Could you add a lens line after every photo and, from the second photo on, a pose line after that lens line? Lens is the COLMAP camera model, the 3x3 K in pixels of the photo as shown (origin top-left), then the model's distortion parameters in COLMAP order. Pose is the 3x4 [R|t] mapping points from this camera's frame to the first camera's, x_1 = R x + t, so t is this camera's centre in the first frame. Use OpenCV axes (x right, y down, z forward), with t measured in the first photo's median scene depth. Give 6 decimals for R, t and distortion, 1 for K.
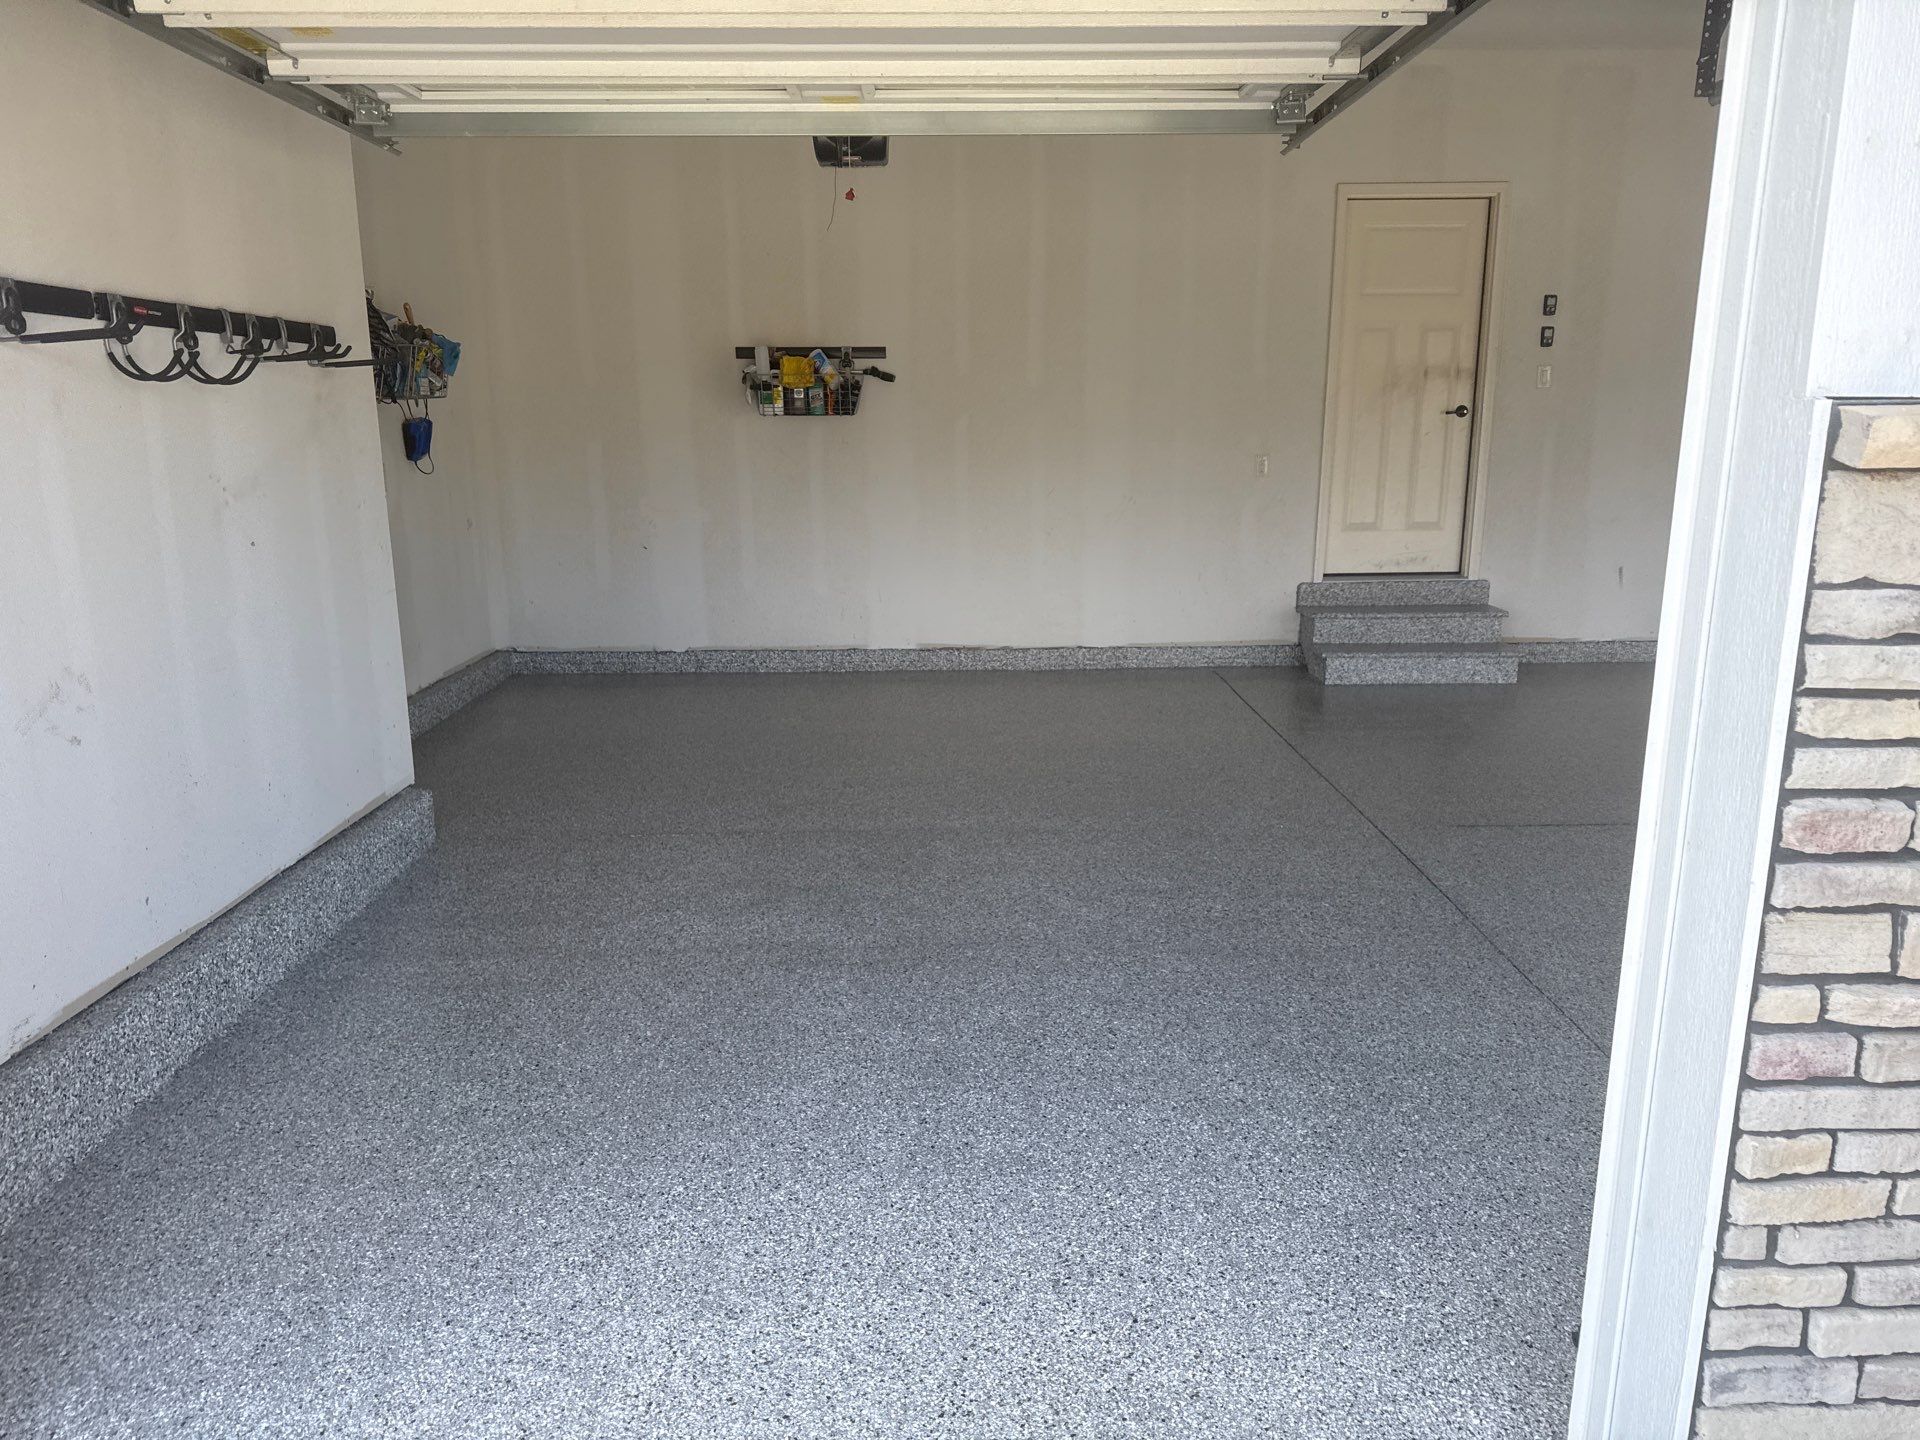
lens RADIAL K [[1349.3, 0, 950.4], [0, 1349.3, 726.1], [0, 0, 1]] dist [0.069707, -0.072908]
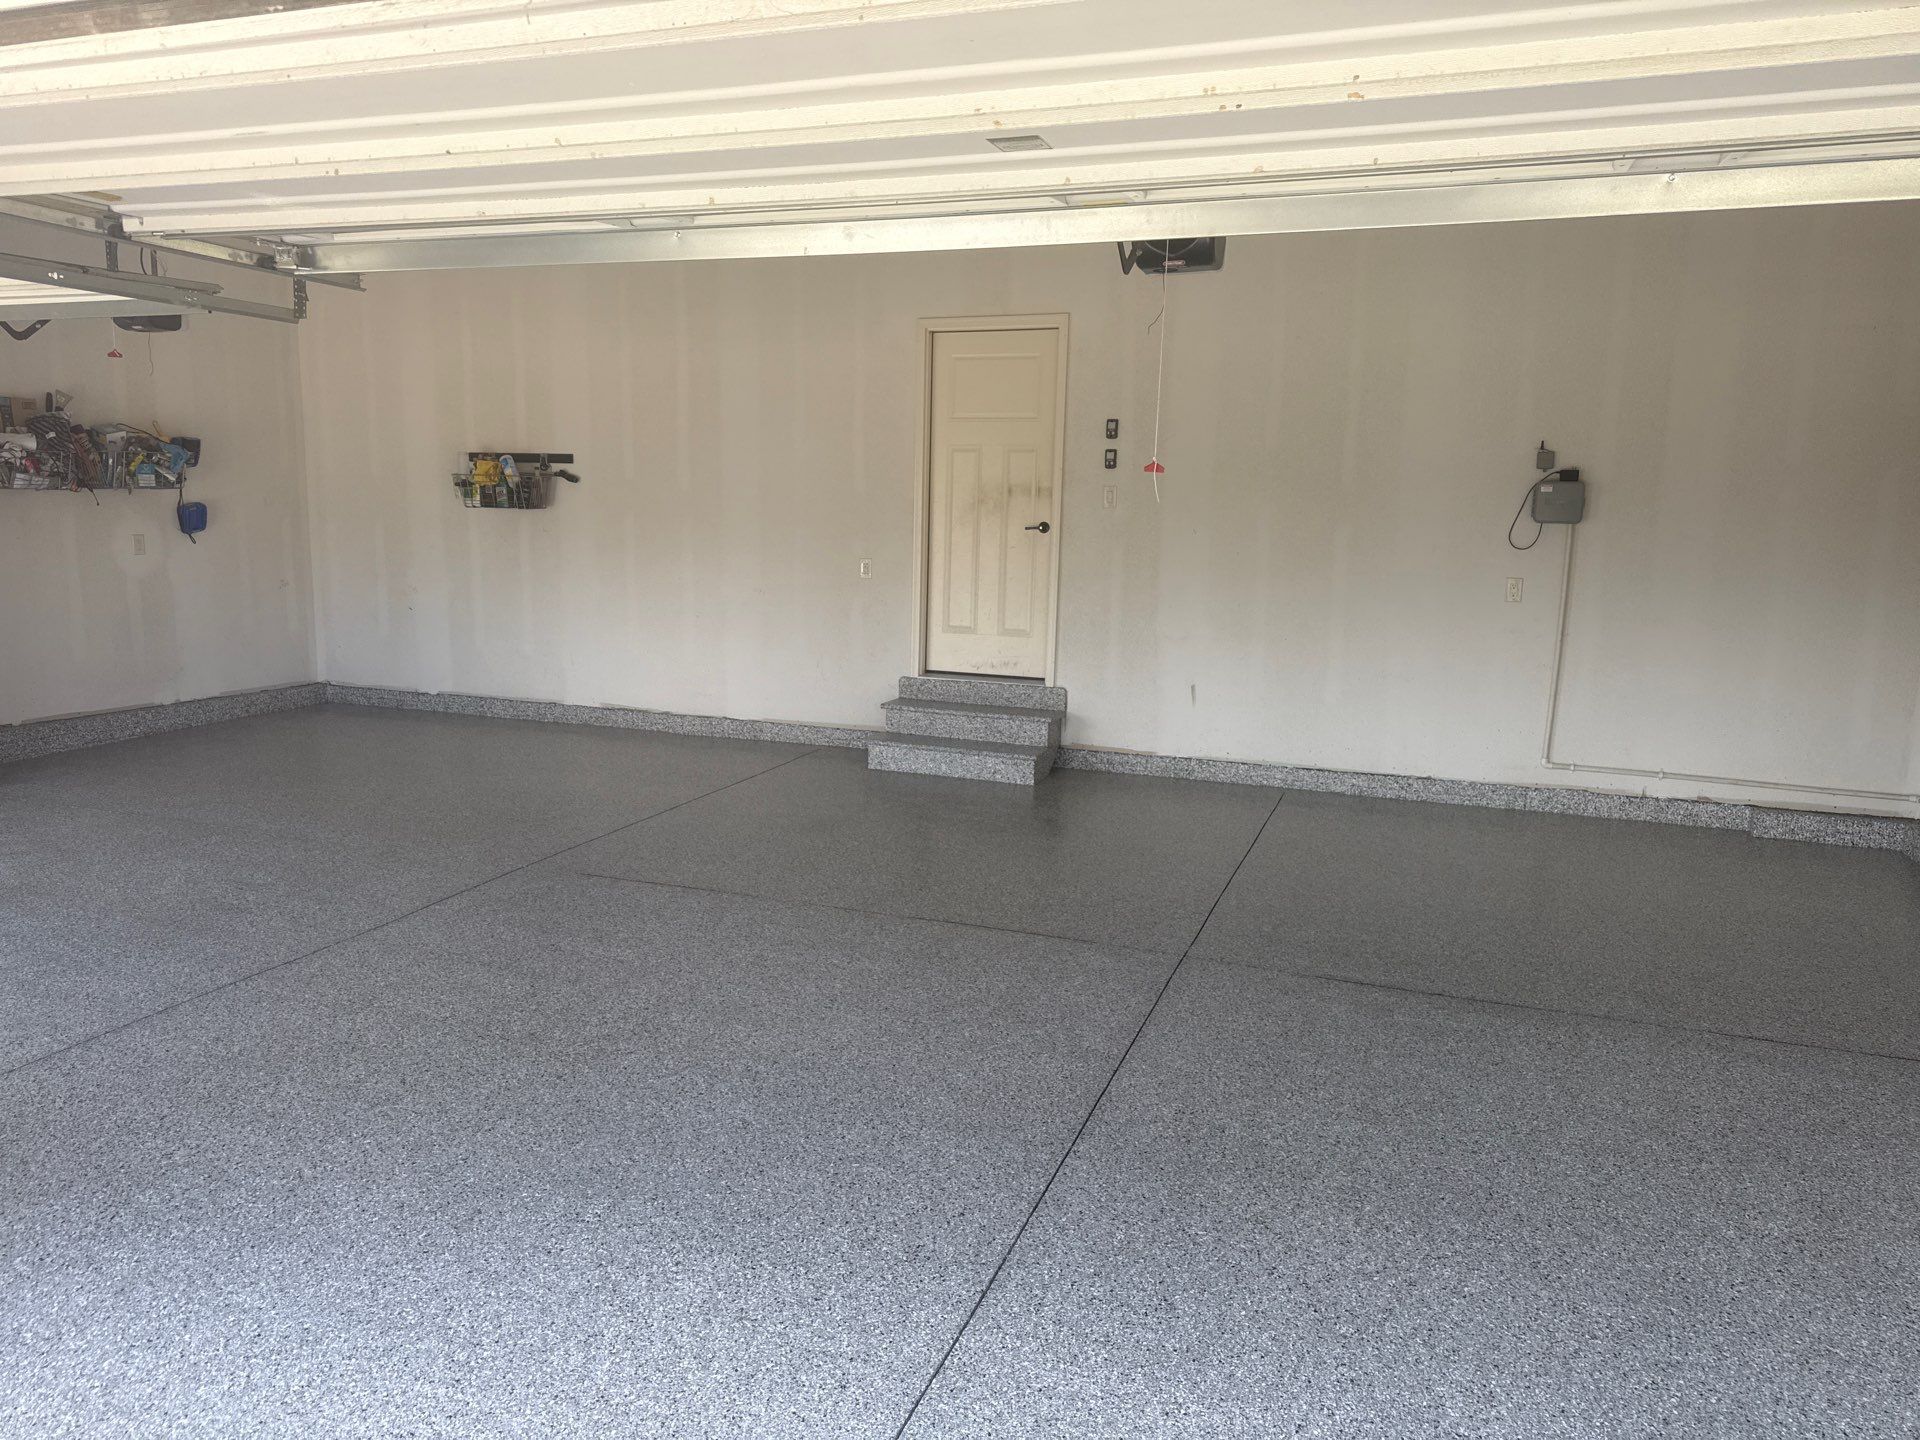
lens RADIAL K [[1349.3, 0, 946.1], [0, 1349.3, 737.1], [0, 0, 1]] dist [0.069707, -0.072908]
pose [[0.931795, 0.089844, -0.351691, 0.686853], [-0.109131, 0.993398, -0.035363, -0.023535], [0.346192, 0.071332, 0.935448, 0.005790]]
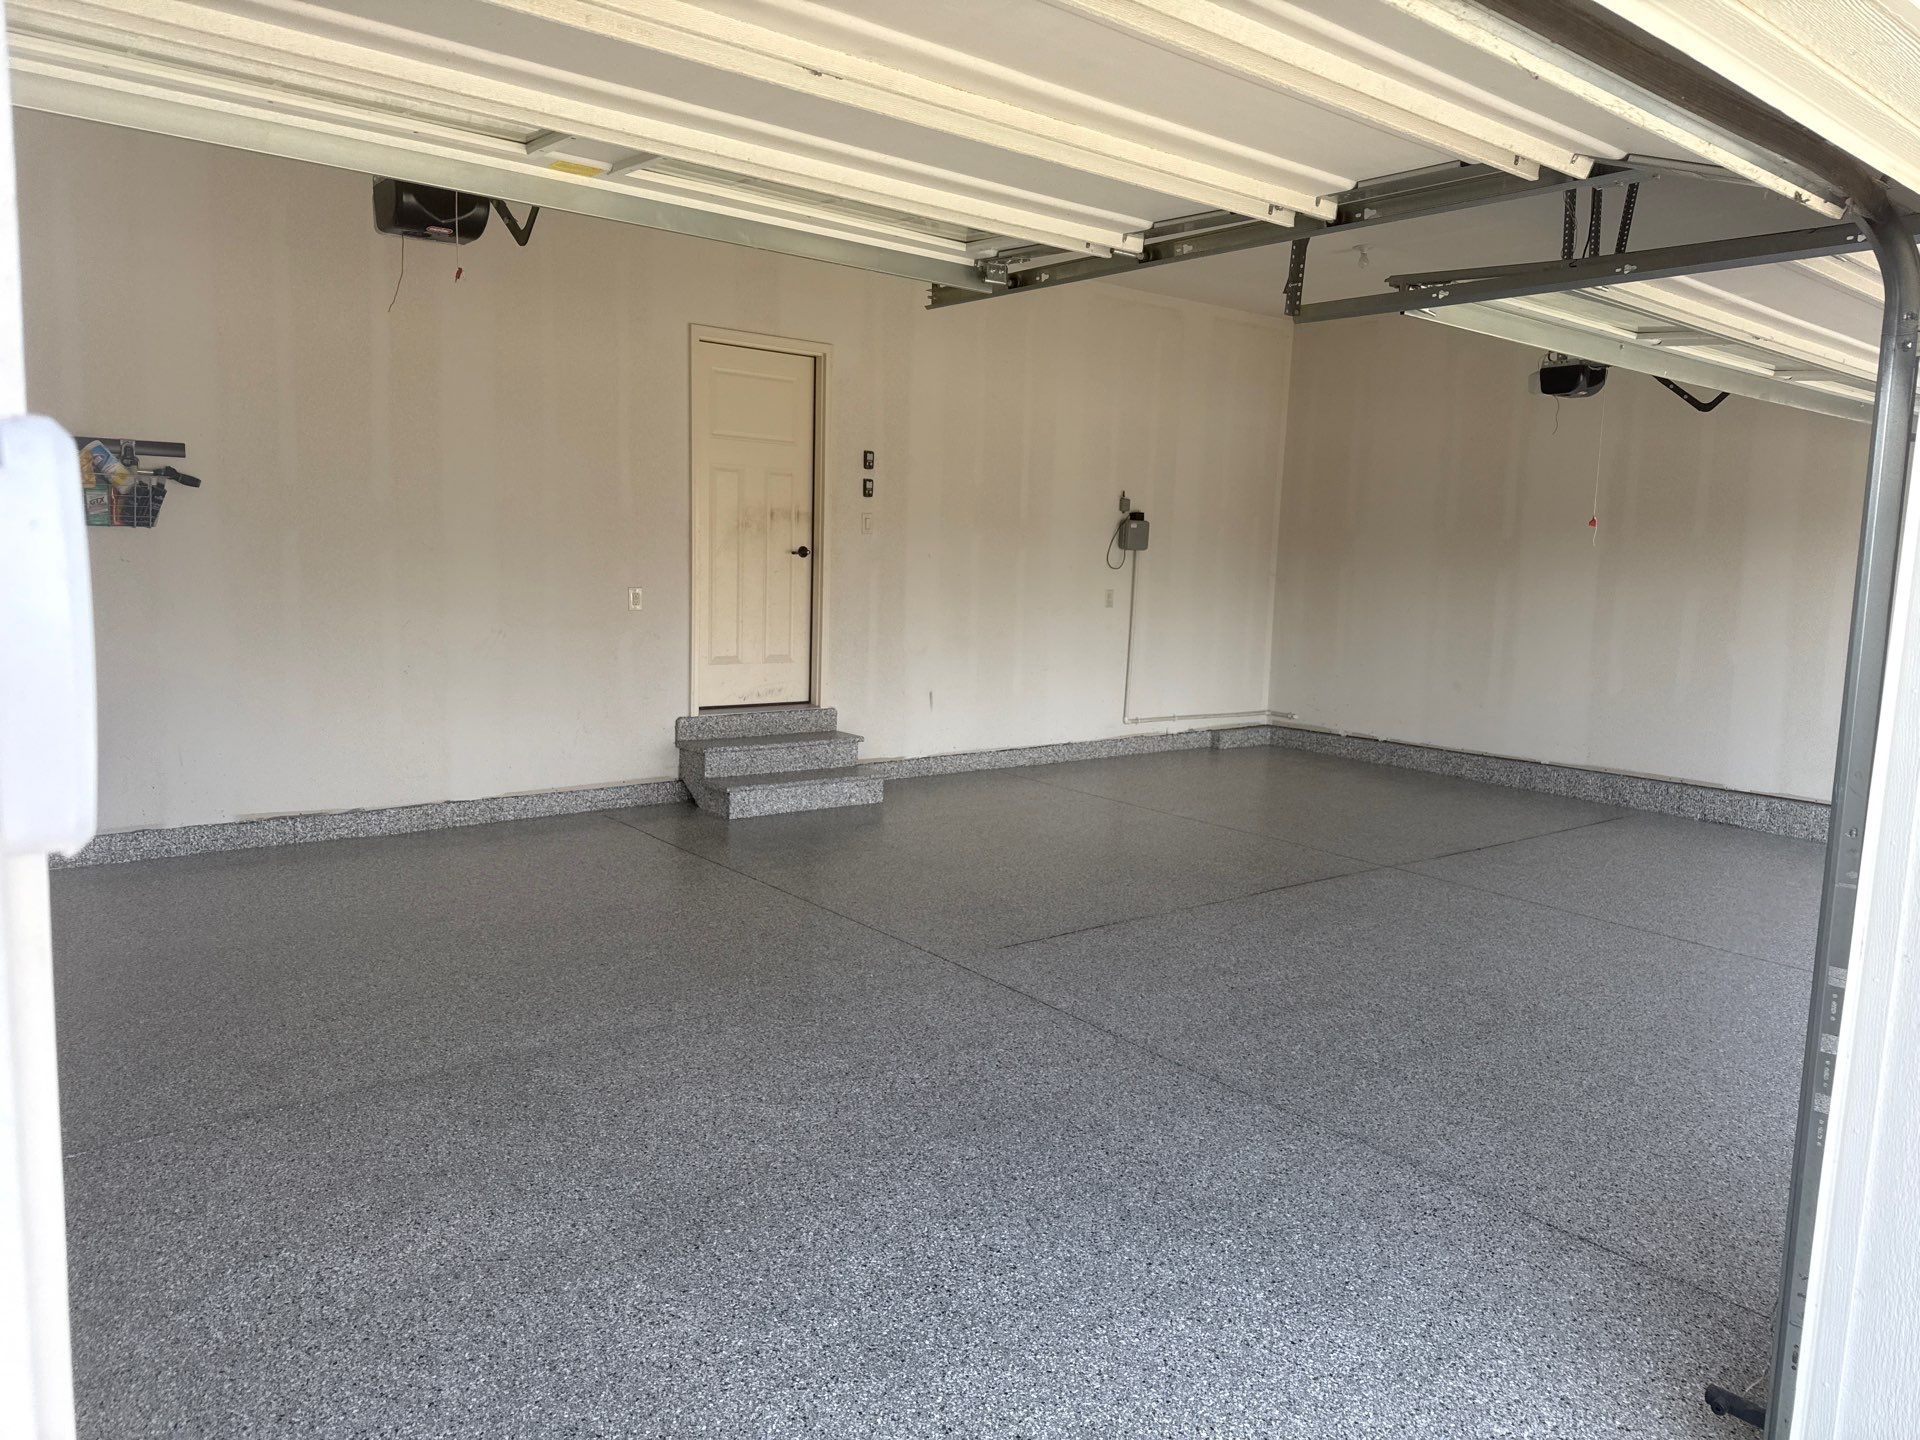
lens RADIAL K [[1349.3, 0, 961.1], [0, 1349.3, 718.3], [0, 0, 1]] dist [0.069707, -0.072908]
pose [[0.774770, -0.045850, 0.630579, -0.200853], [0.100299, 0.993650, -0.050985, -0.035444], [-0.624237, 0.102748, 0.774449, 0.120793]]
